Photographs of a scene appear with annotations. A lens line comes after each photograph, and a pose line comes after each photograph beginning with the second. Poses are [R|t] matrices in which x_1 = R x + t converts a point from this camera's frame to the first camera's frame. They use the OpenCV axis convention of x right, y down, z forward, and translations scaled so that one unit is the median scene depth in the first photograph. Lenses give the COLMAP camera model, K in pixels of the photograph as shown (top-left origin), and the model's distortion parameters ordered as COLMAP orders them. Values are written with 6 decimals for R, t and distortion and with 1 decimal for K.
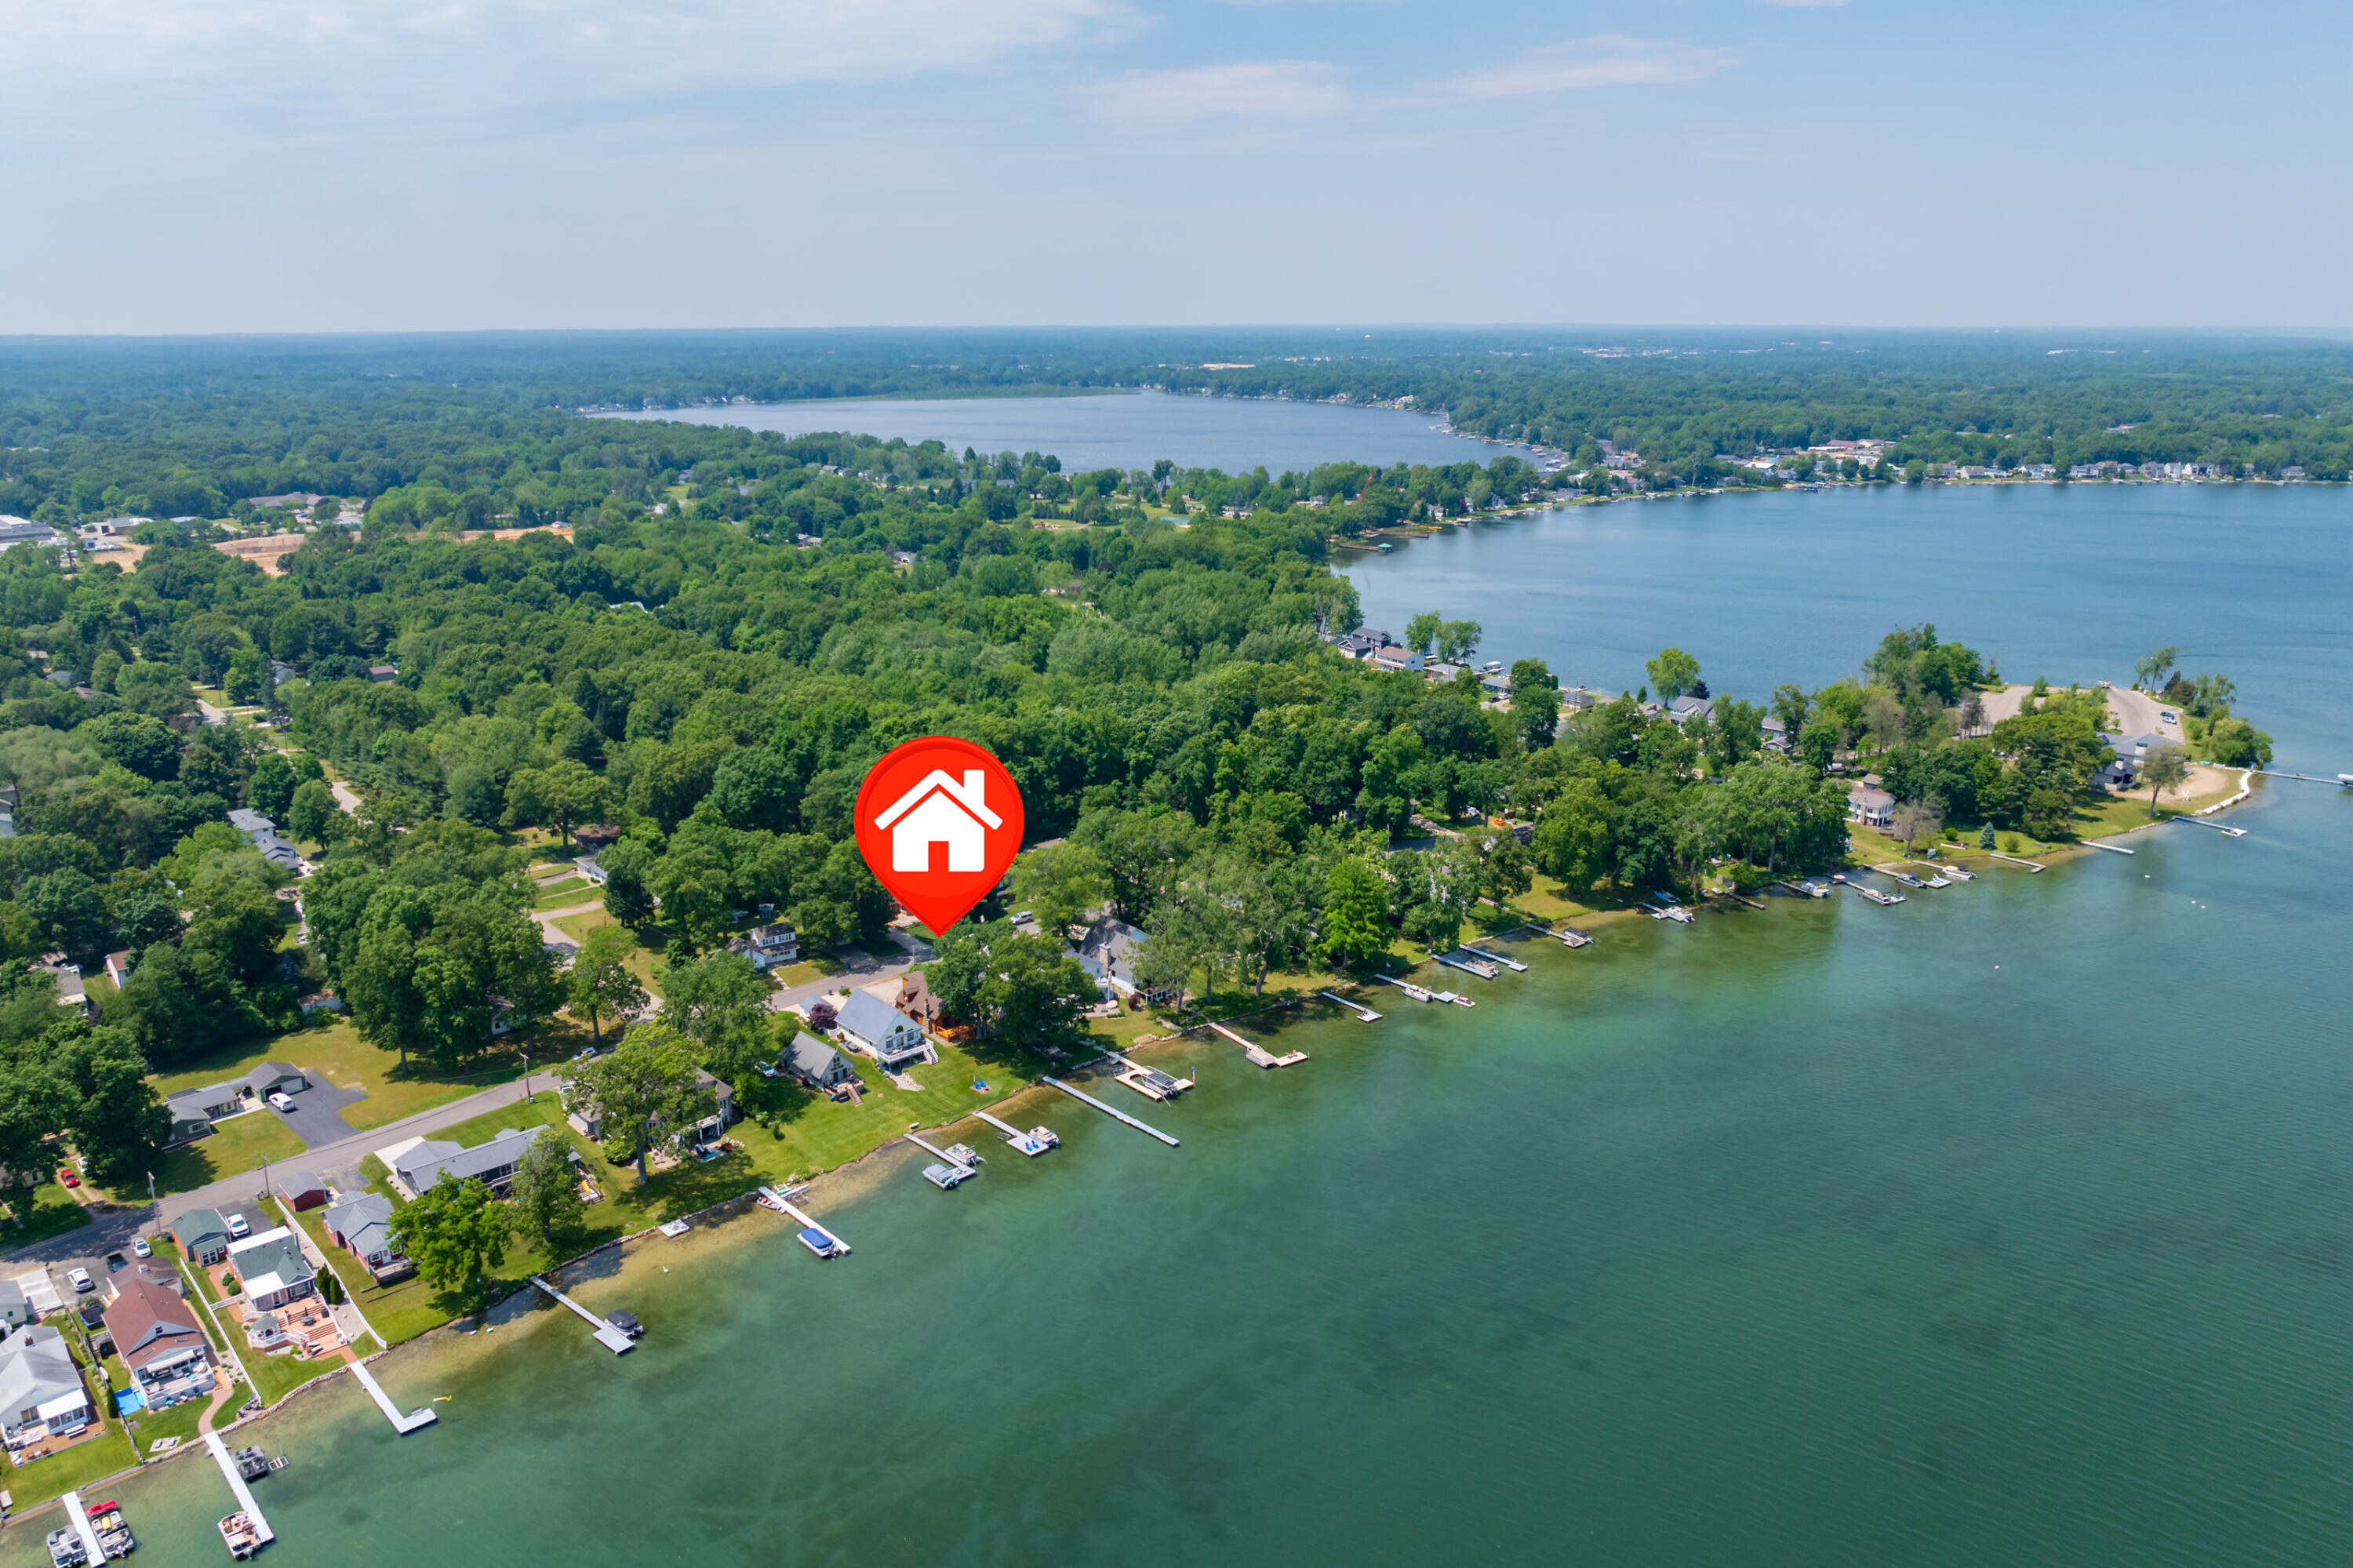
lens RADIAL K [[1668.4, 0, 1181.5], [0, 1668.4, 790.3], [0, 0, 1]] dist [-0.023100, 0.001921]
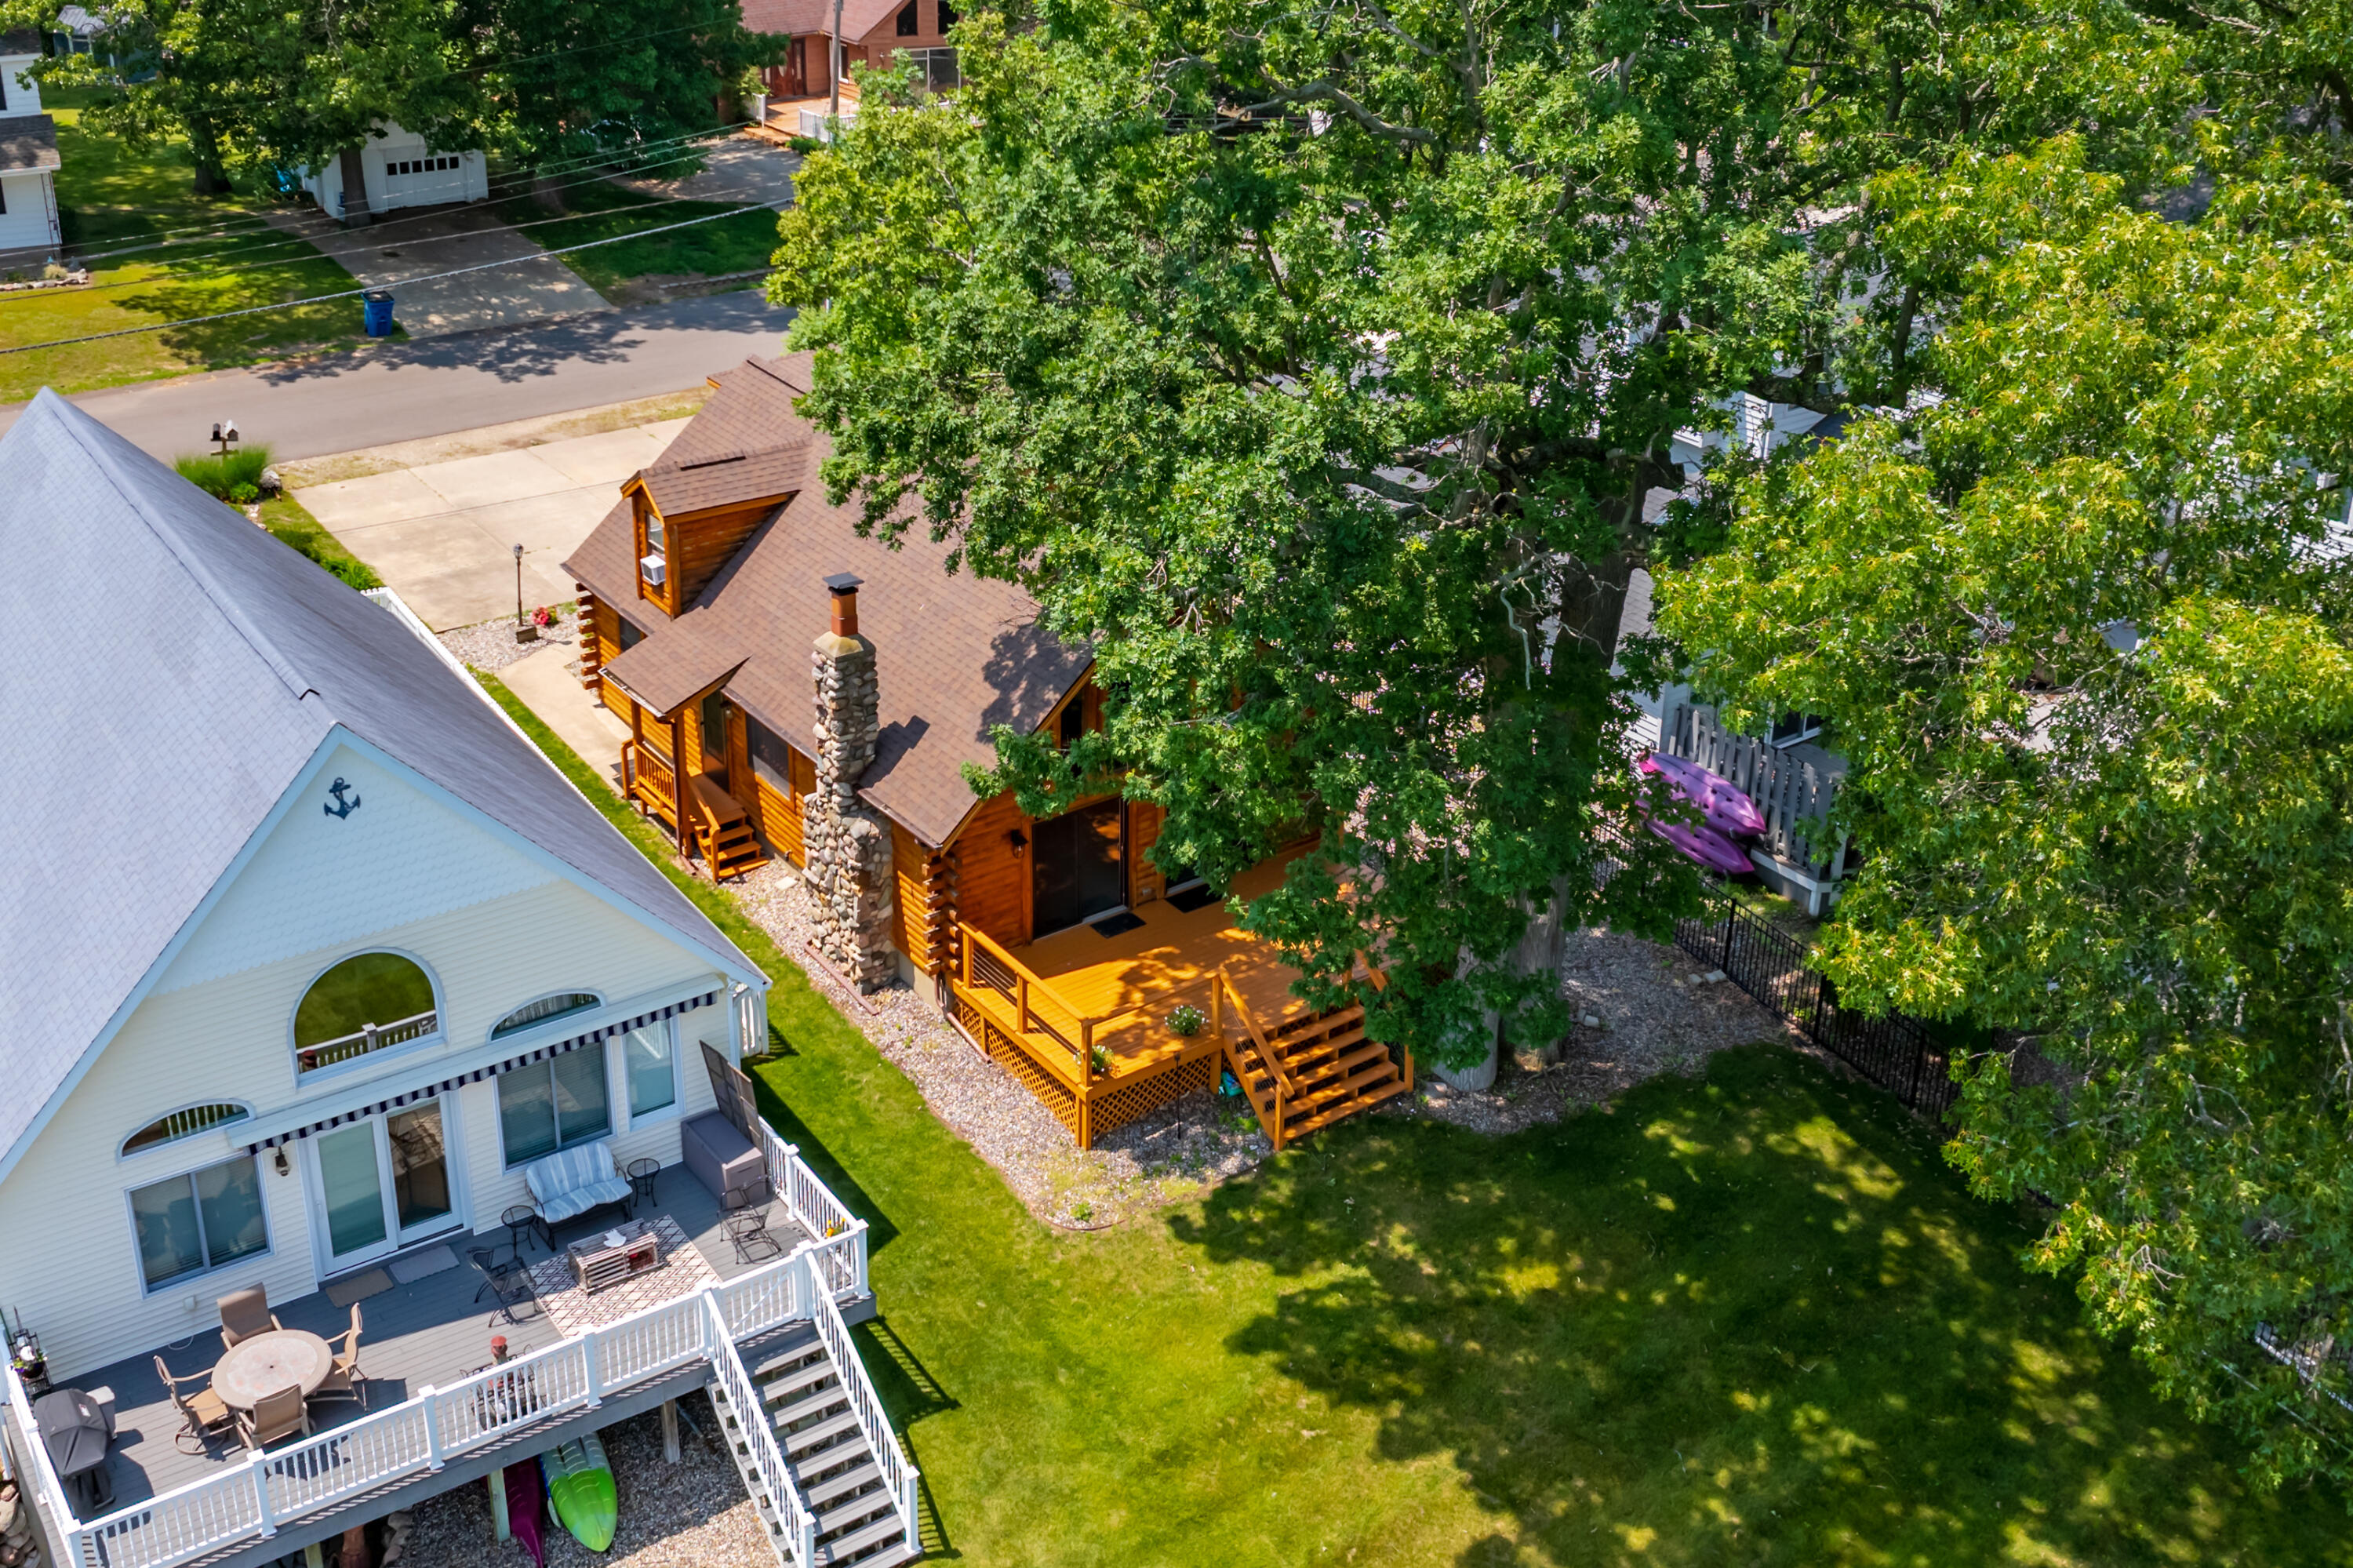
lens RADIAL K [[1668.4, 0, 1174.4], [0, 1668.4, 784.2], [0, 0, 1]] dist [-0.023100, 0.001921]
pose [[0.994104, 0.070469, -0.082412, -0.129700], [-0.049854, 0.971971, 0.229753, 0.115708], [0.096292, -0.224290, 0.969753, 0.922992]]
